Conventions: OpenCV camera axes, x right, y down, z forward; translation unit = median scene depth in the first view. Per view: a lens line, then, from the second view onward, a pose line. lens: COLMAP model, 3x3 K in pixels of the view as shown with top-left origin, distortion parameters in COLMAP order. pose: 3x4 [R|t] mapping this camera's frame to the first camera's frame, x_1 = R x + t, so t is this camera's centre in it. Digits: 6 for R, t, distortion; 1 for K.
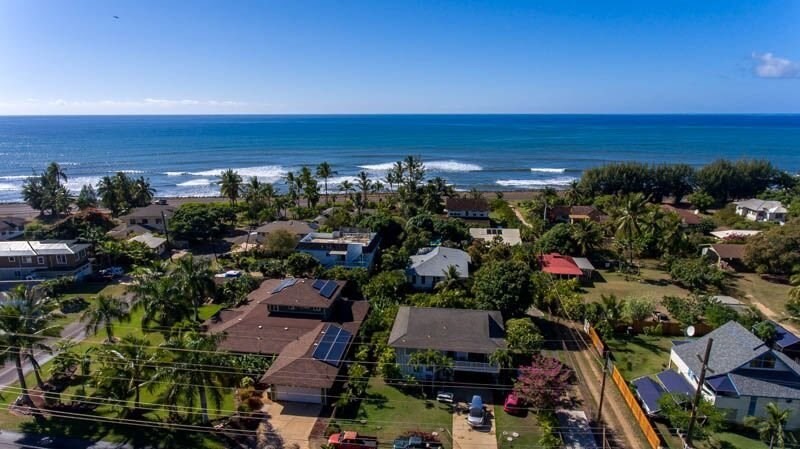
lens RADIAL K [[477.4, 0, 400.0], [0, 477.4, 224.5], [0, 0, 1]] dist [0.000607, -0.001537]
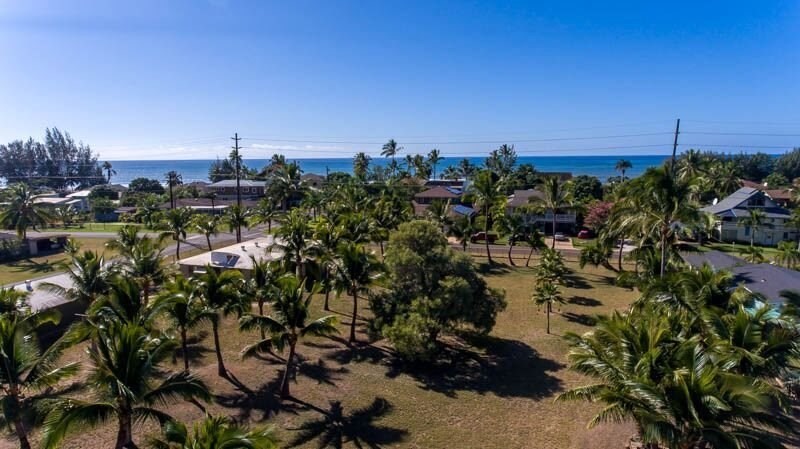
lens RADIAL K [[477.4, 0, 400.0], [0, 477.4, 224.5], [0, 0, 1]] dist [0.000607, -0.001537]
pose [[0.984747, 0.016229, -0.173234, -0.047775], [-0.031520, 0.995807, -0.085883, 0.285718], [0.171113, 0.090033, 0.981129, -0.363429]]
